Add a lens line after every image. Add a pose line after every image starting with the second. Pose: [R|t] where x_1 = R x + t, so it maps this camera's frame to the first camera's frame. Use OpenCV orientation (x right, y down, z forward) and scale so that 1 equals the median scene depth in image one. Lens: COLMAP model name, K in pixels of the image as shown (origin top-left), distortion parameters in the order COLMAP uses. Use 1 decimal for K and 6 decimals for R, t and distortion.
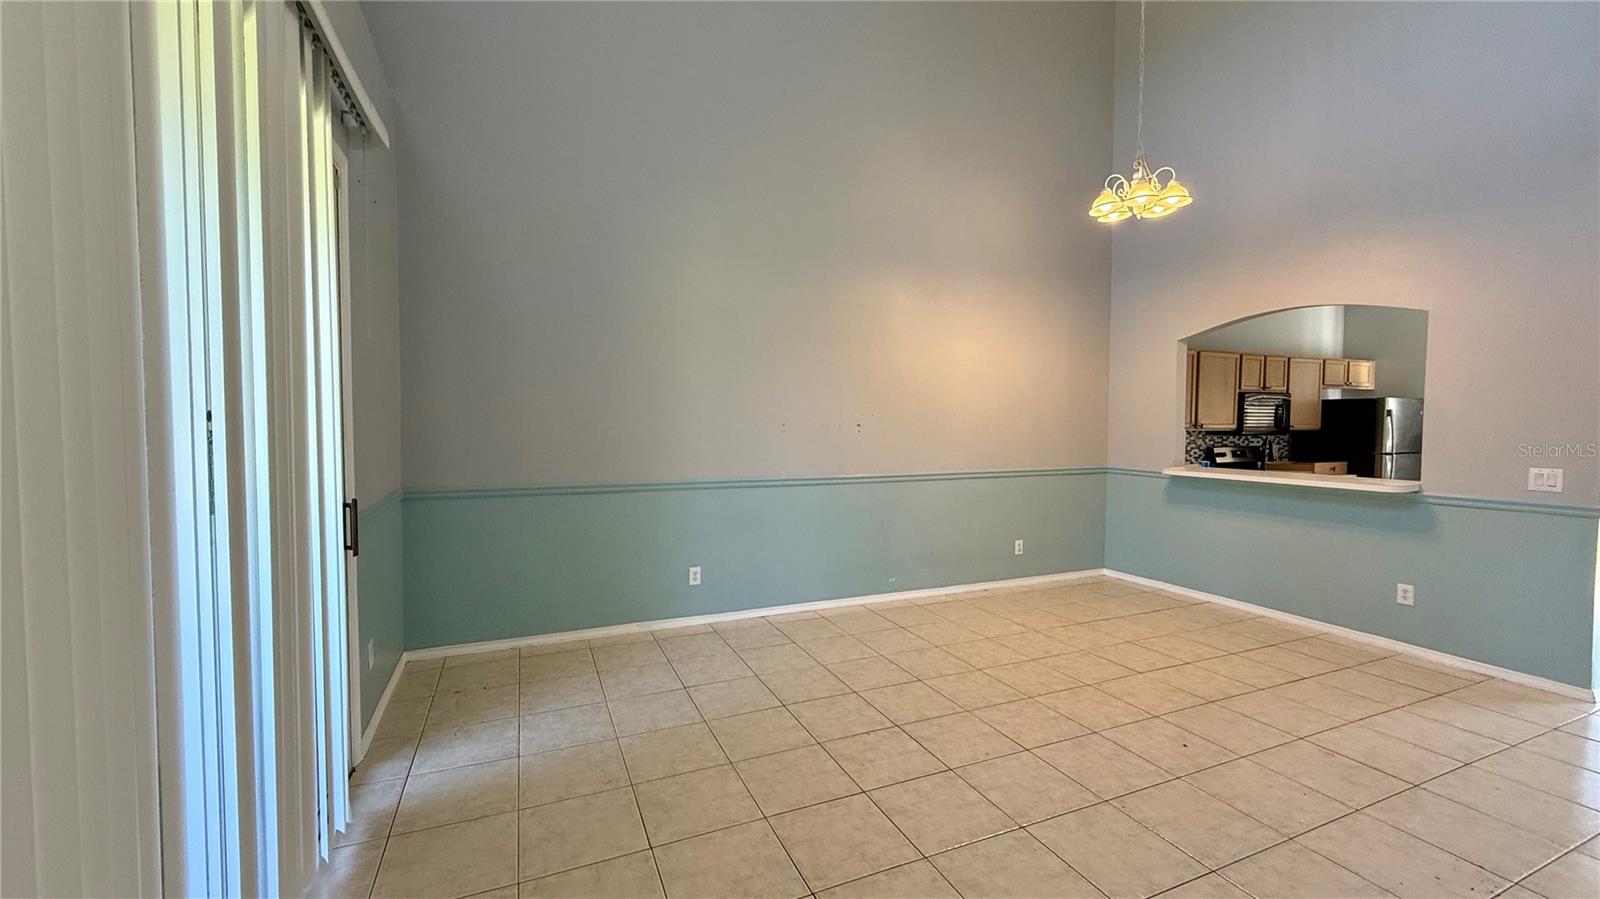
lens RADIAL K [[633.5, 0, 800.0], [0, 633.5, 449.5], [0, 0, 1]] dist [-0.000491, -0.000044]
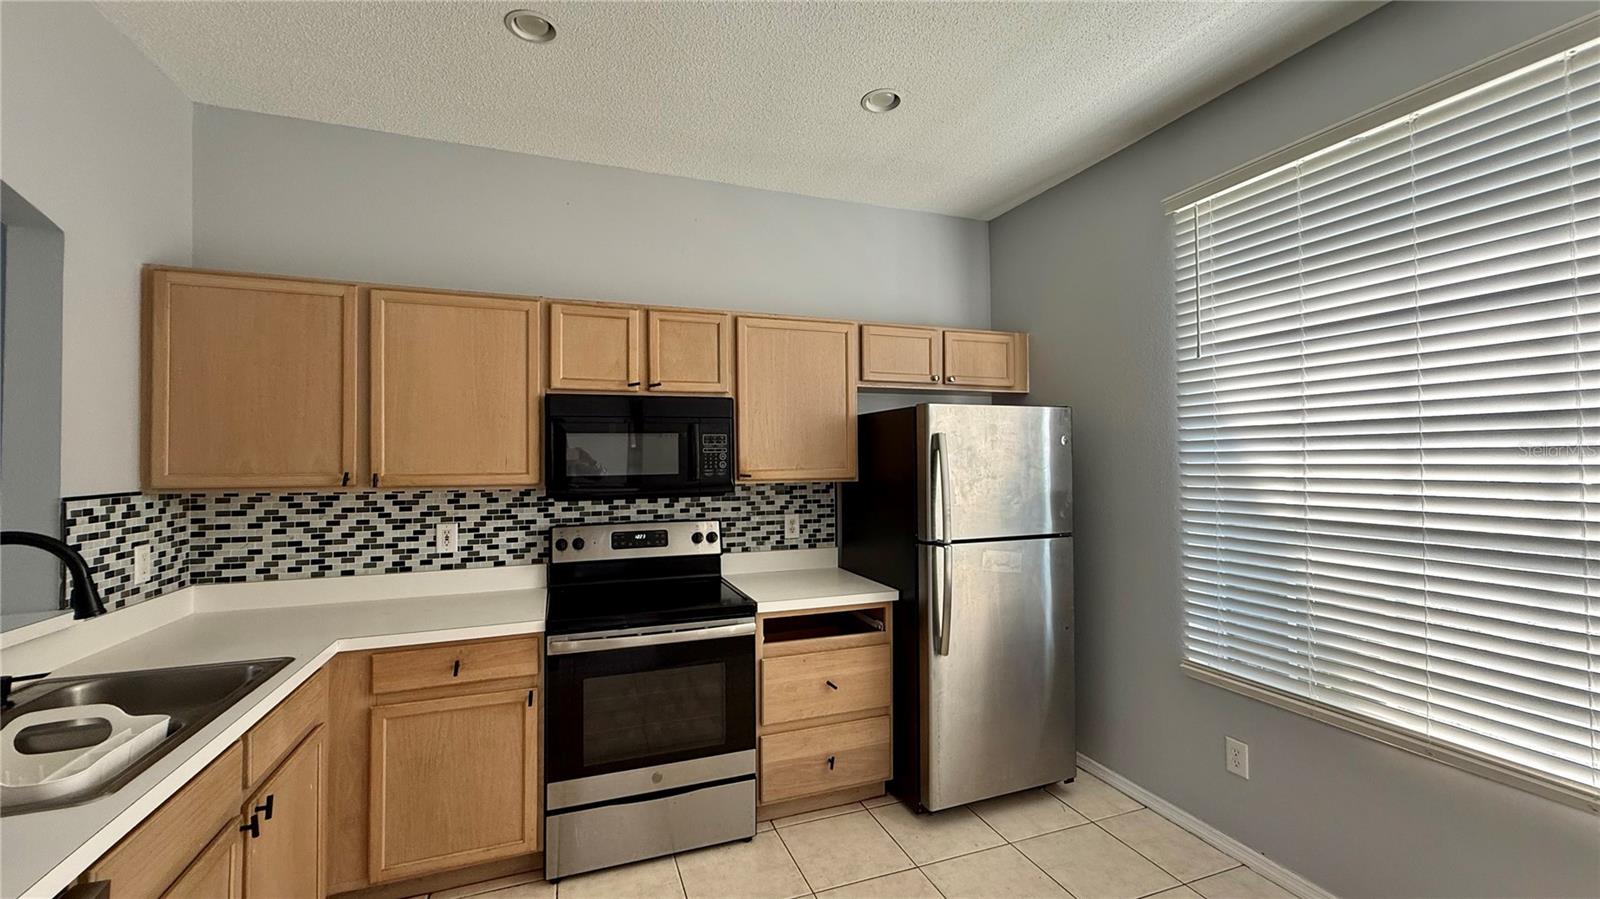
lens RADIAL K [[633.5, 0, 800.0], [0, 633.5, 449.5], [0, 0, 1]] dist [-0.000491, -0.000044]
pose [[0.998290, -0.010686, -0.057472, 0.841454], [0.007321, 0.998264, -0.058444, -0.029206], [0.057997, 0.057923, 0.996635, 0.580898]]
